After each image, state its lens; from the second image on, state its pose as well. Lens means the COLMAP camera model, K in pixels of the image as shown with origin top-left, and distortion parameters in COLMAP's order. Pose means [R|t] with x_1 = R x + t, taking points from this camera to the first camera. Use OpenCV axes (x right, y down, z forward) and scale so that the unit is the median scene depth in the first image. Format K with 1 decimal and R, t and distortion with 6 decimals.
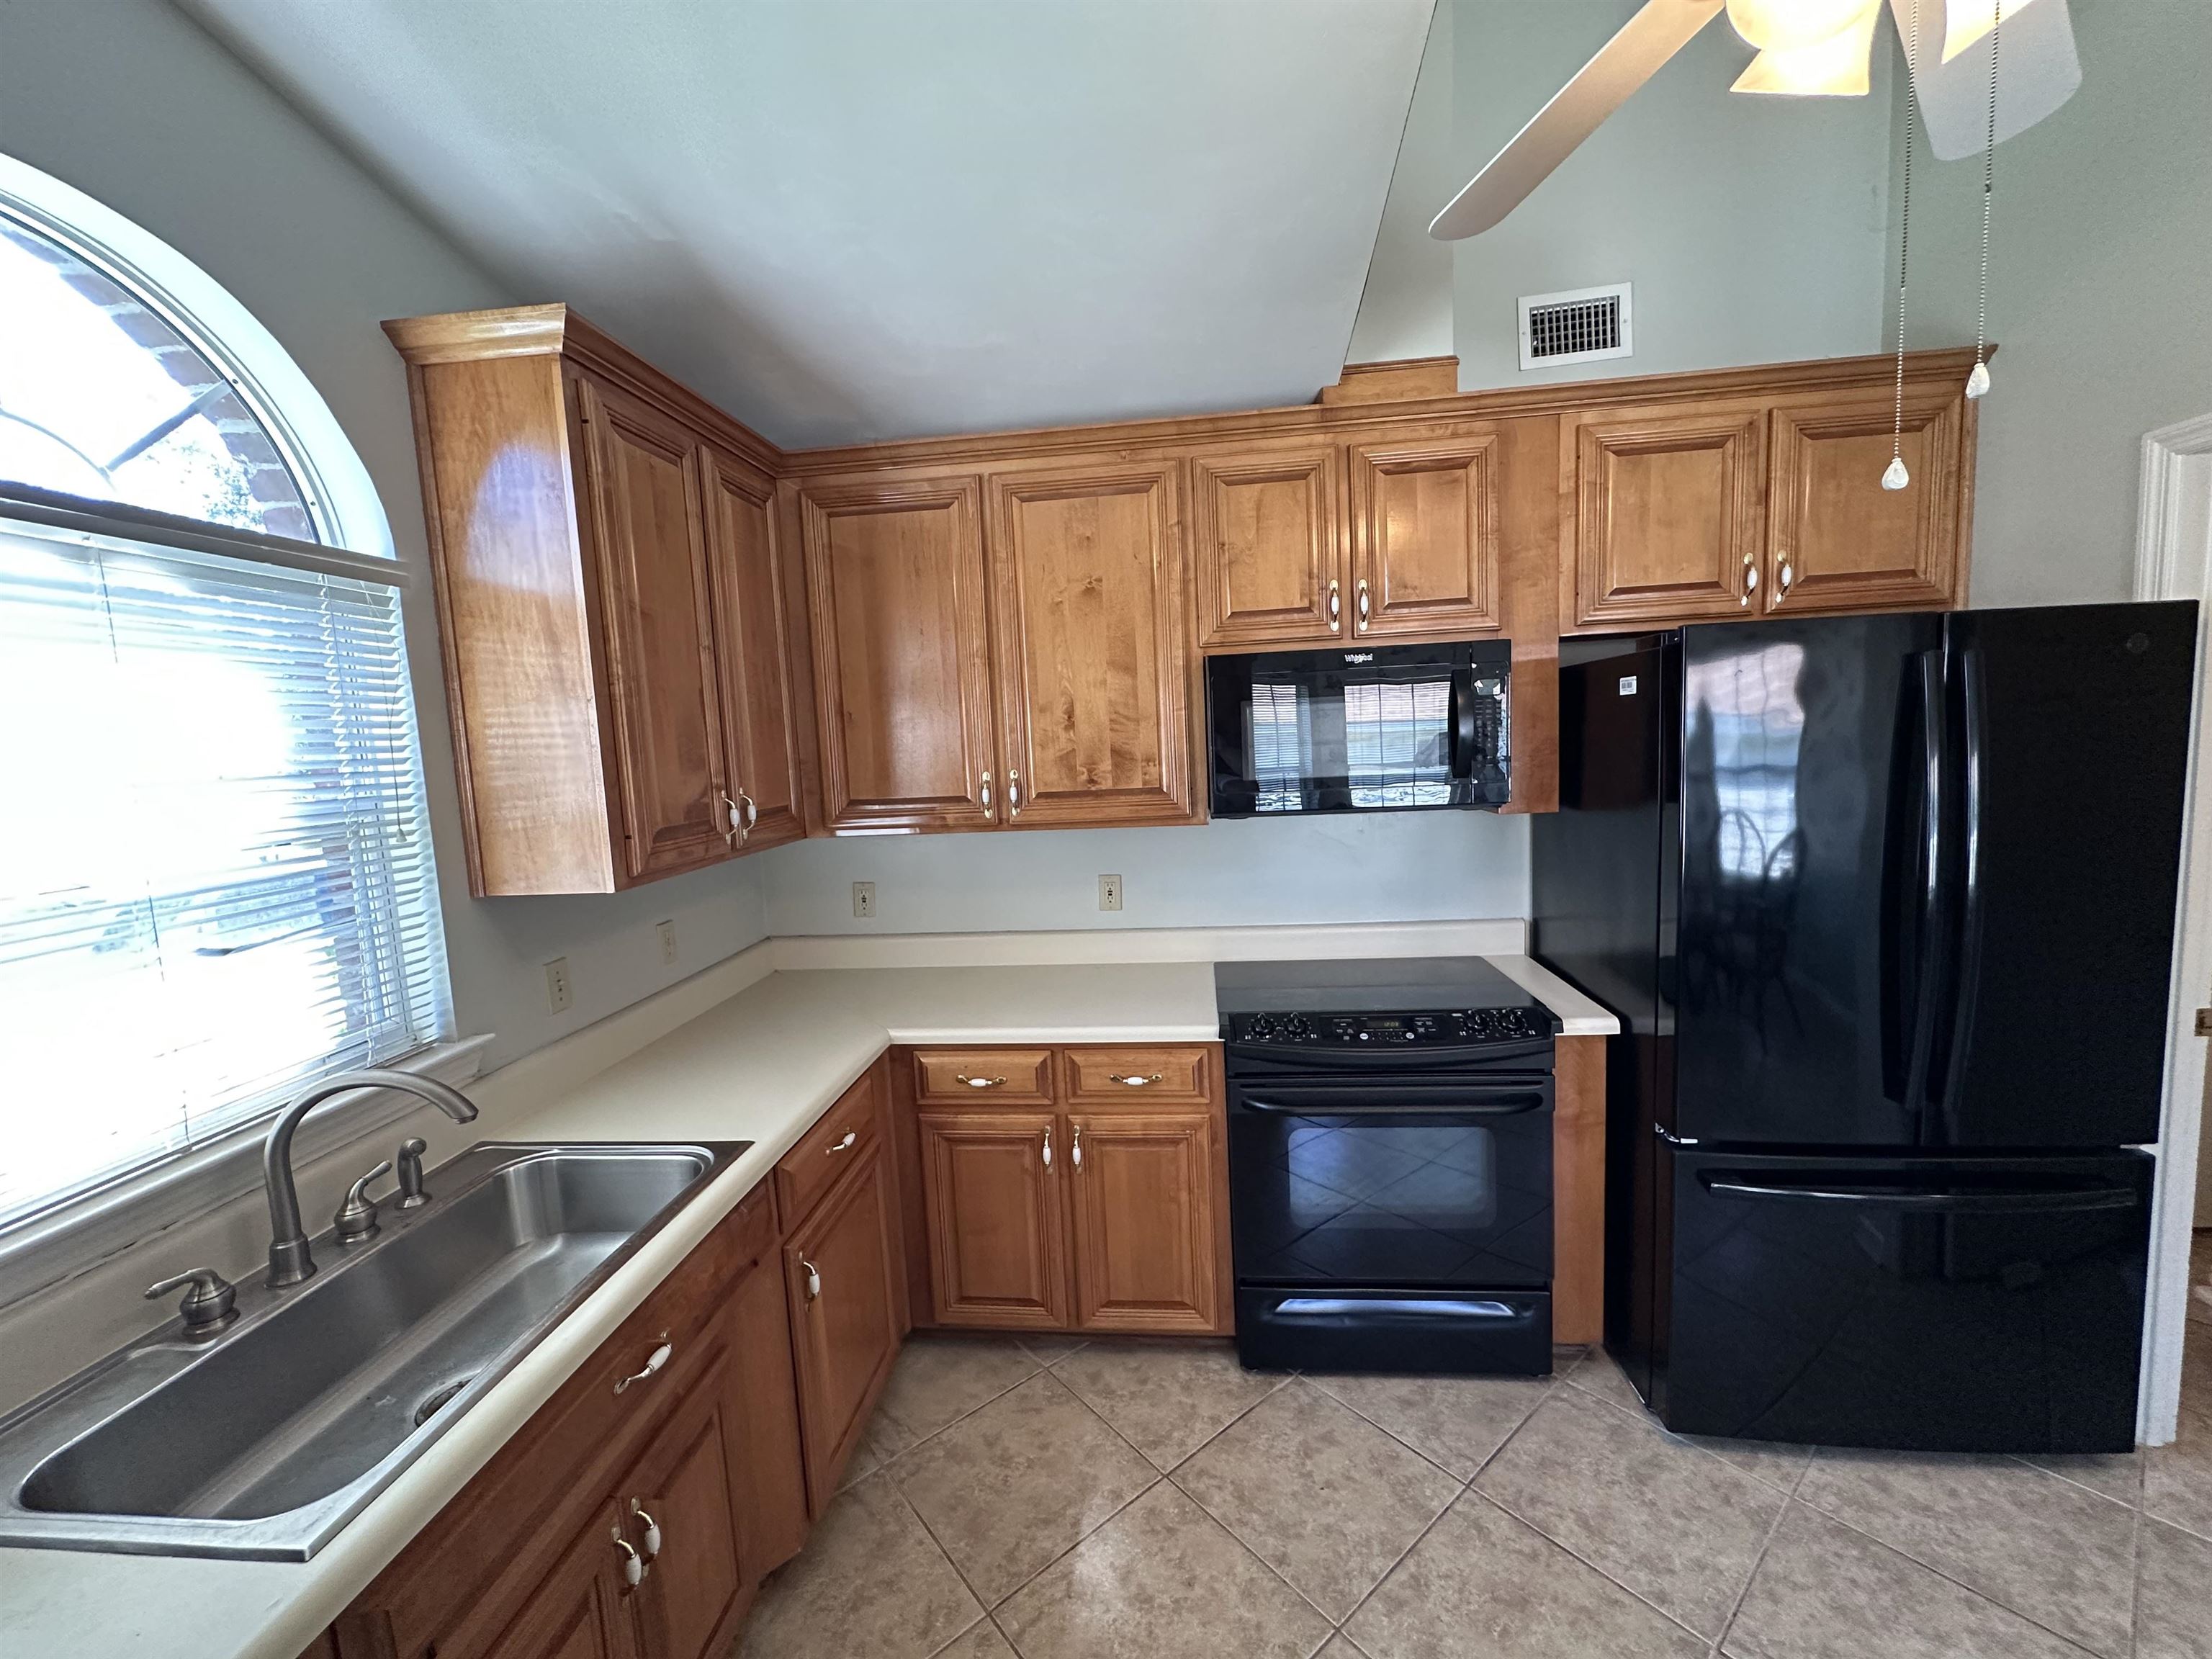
lens RADIAL K [[877.1, 0, 1106.0], [0, 877.1, 829.5], [0, 0, 1]] dist [-0.001385, -0.000195]
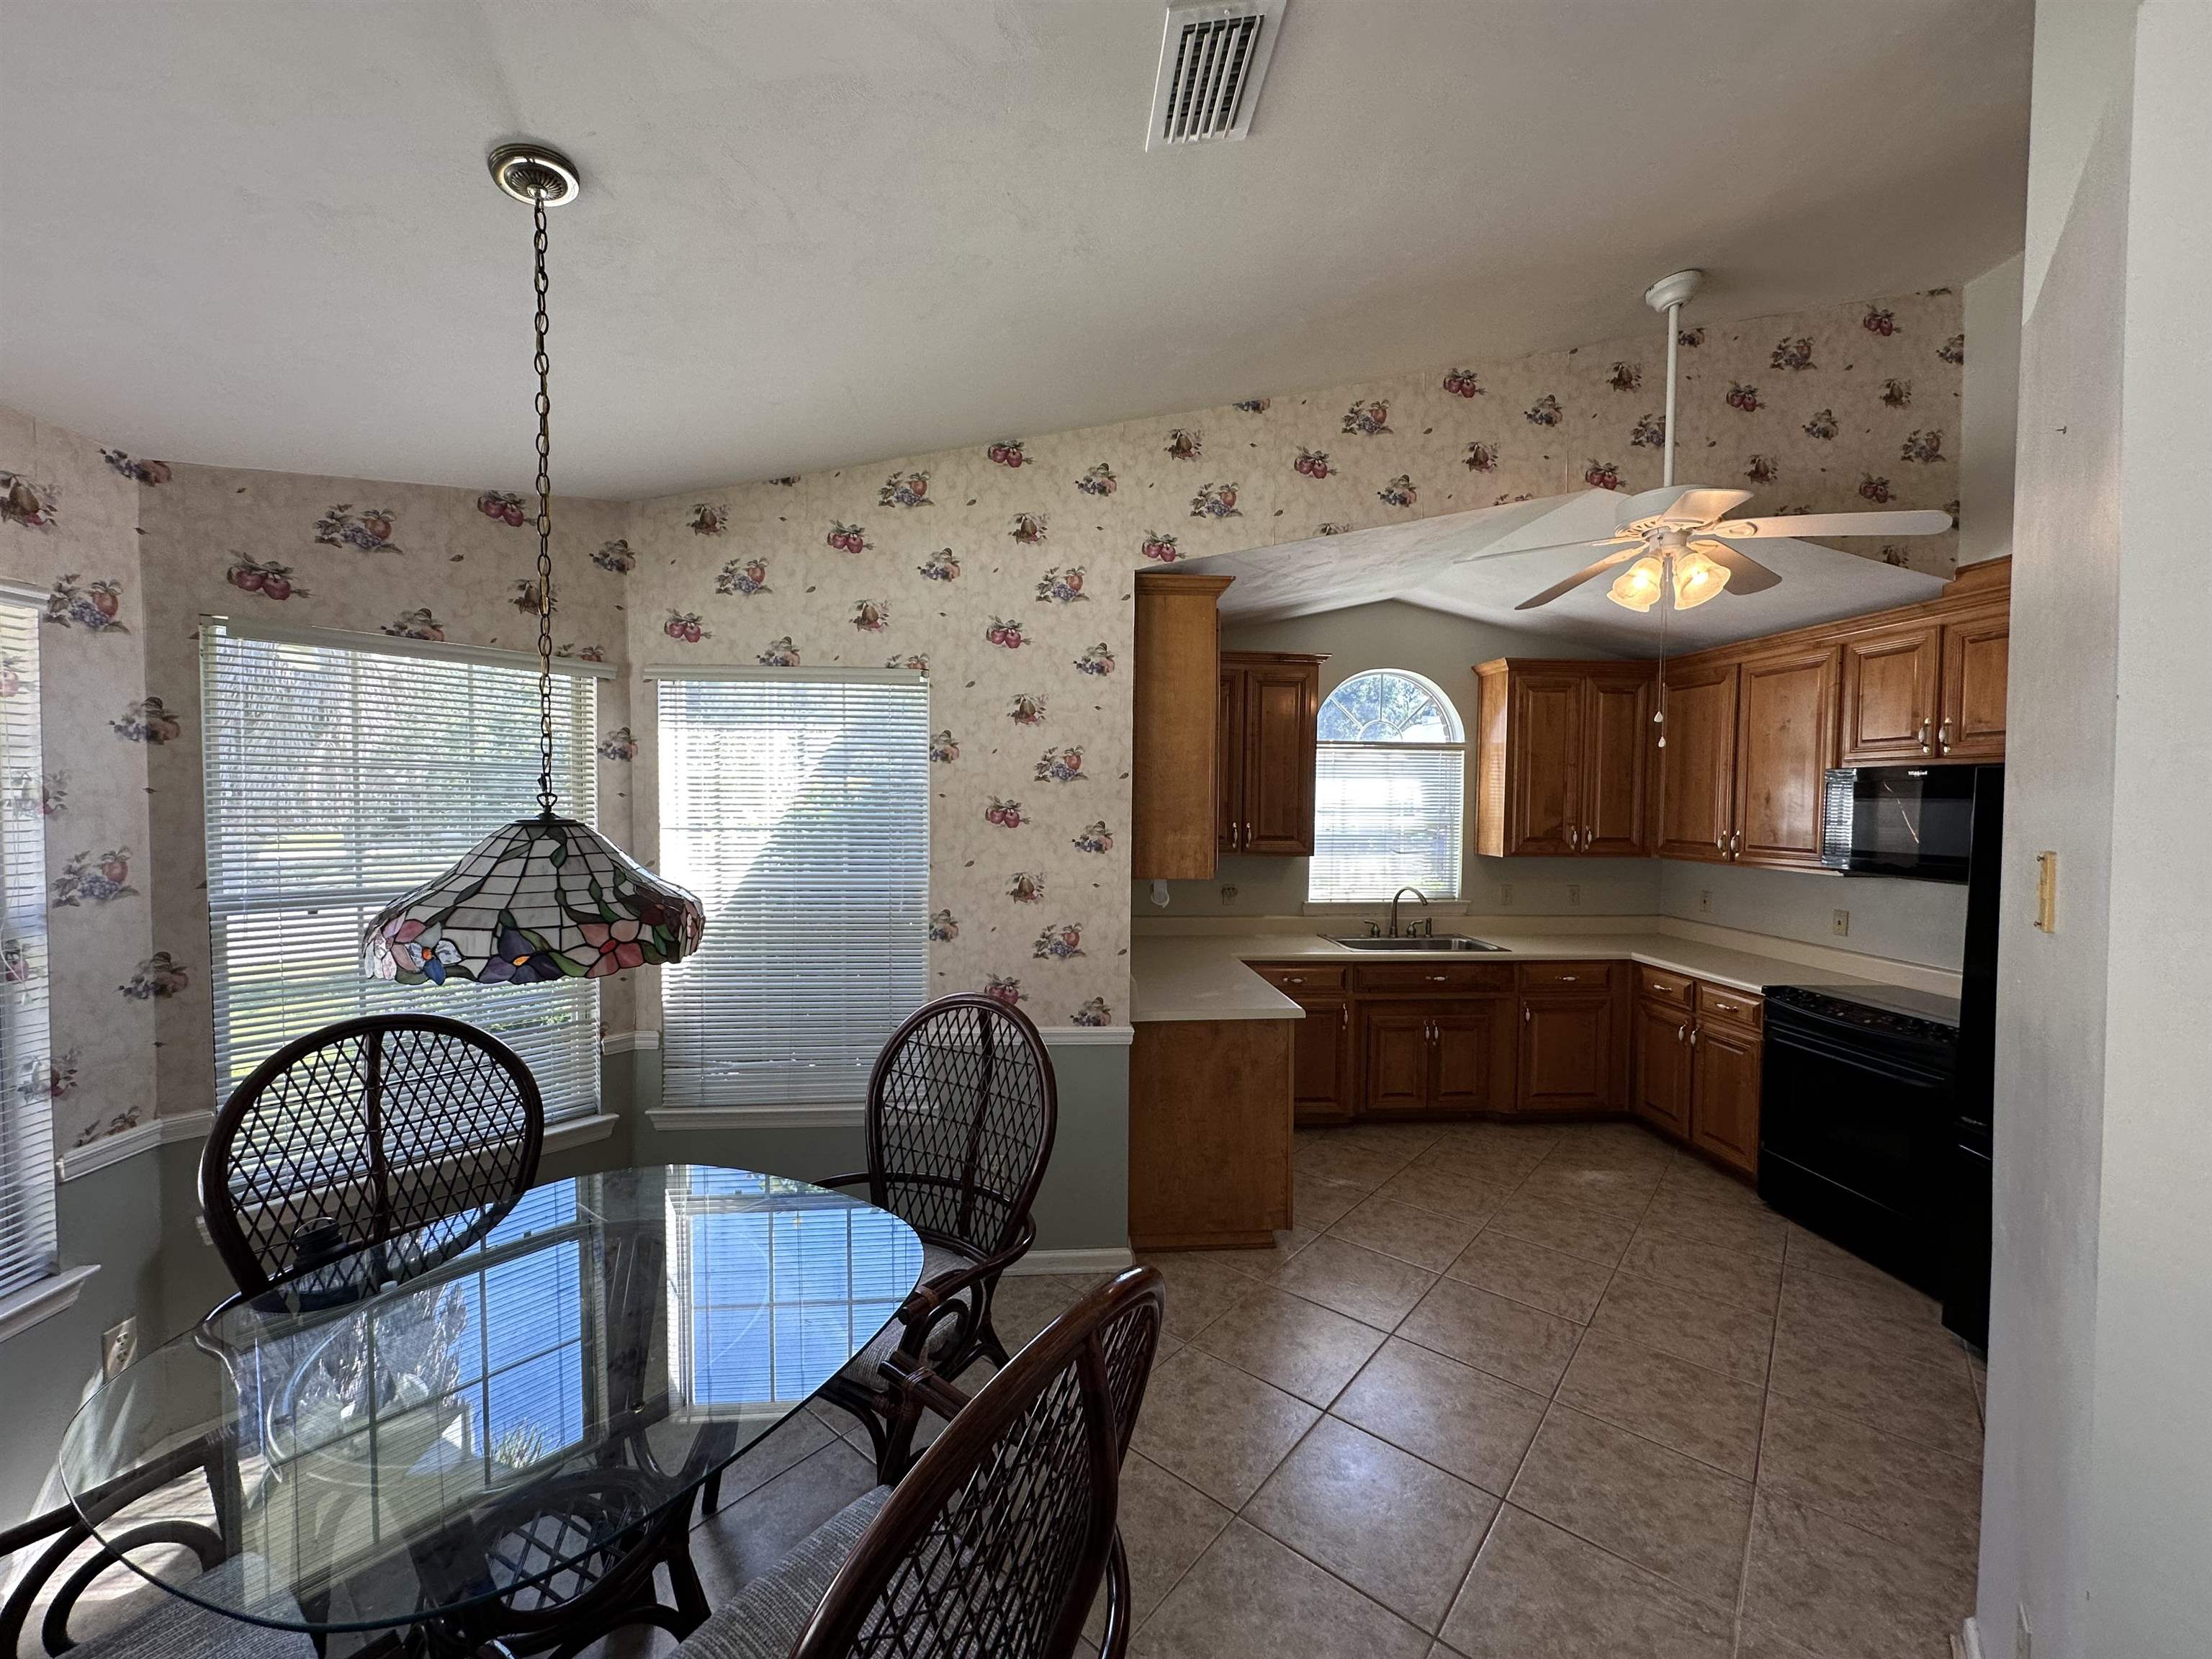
lens RADIAL K [[877.1, 0, 1106.0], [0, 877.1, 829.5], [0, 0, 1]] dist [-0.001385, -0.000195]
pose [[0.182732, 0.087364, -0.979274, 1.503143], [-0.125965, 0.989916, 0.064809, -0.026855], [0.975060, 0.111511, 0.191894, -0.601413]]
